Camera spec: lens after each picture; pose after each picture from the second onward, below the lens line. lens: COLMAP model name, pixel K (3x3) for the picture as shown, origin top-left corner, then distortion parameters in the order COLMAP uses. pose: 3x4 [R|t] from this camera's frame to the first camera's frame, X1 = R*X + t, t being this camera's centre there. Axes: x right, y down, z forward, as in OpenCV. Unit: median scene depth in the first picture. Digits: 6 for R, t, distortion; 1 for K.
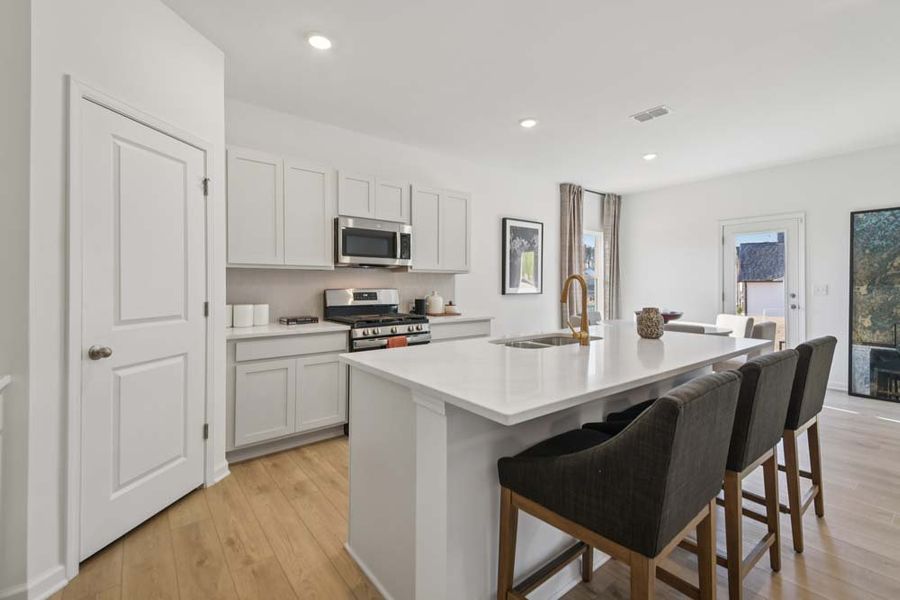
lens RADIAL K [[386.4, 0, 432.1], [0, 386.4, 286.3], [0, 0, 1]] dist [-0.013621, -0.004254]
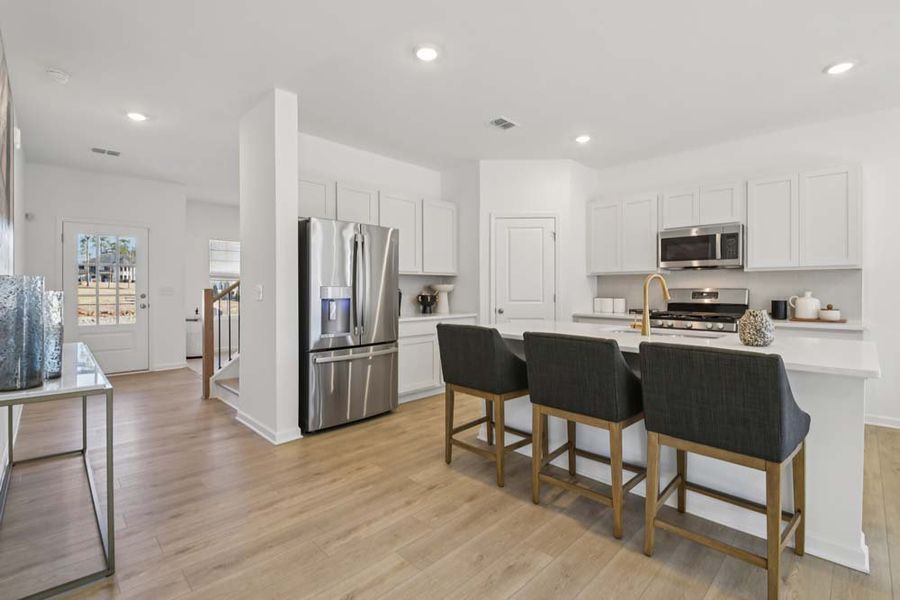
lens RADIAL K [[398.7, 0, 446.0], [0, 398.7, 293.3], [0, 0, 1]] dist [-0.013845, -0.005192]
pose [[0.092528, 0.012476, -0.995632, 0.792417], [0.000512, 0.999921, 0.012577, 0.005488], [0.995710, -0.001674, 0.092514, 0.145880]]
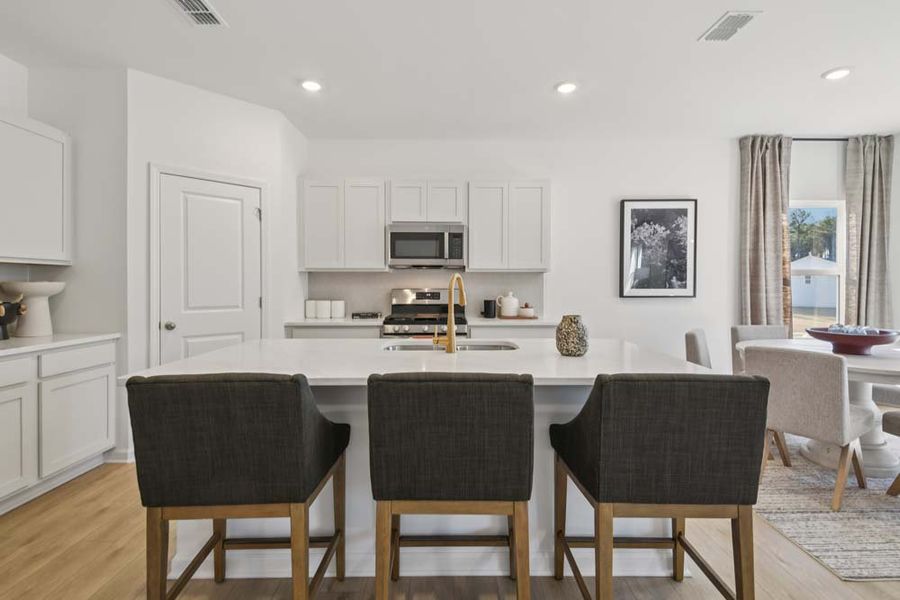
lens RADIAL K [[428.7, 0, 449.7], [0, 428.7, 294.0], [0, 0, 1]] dist [0.007737, -0.011015]
pose [[0.804808, 0.011159, -0.593431, 0.508829], [-0.001310, 0.999854, 0.017024, 0.000960], [0.593534, -0.012924, 0.804705, 0.090826]]
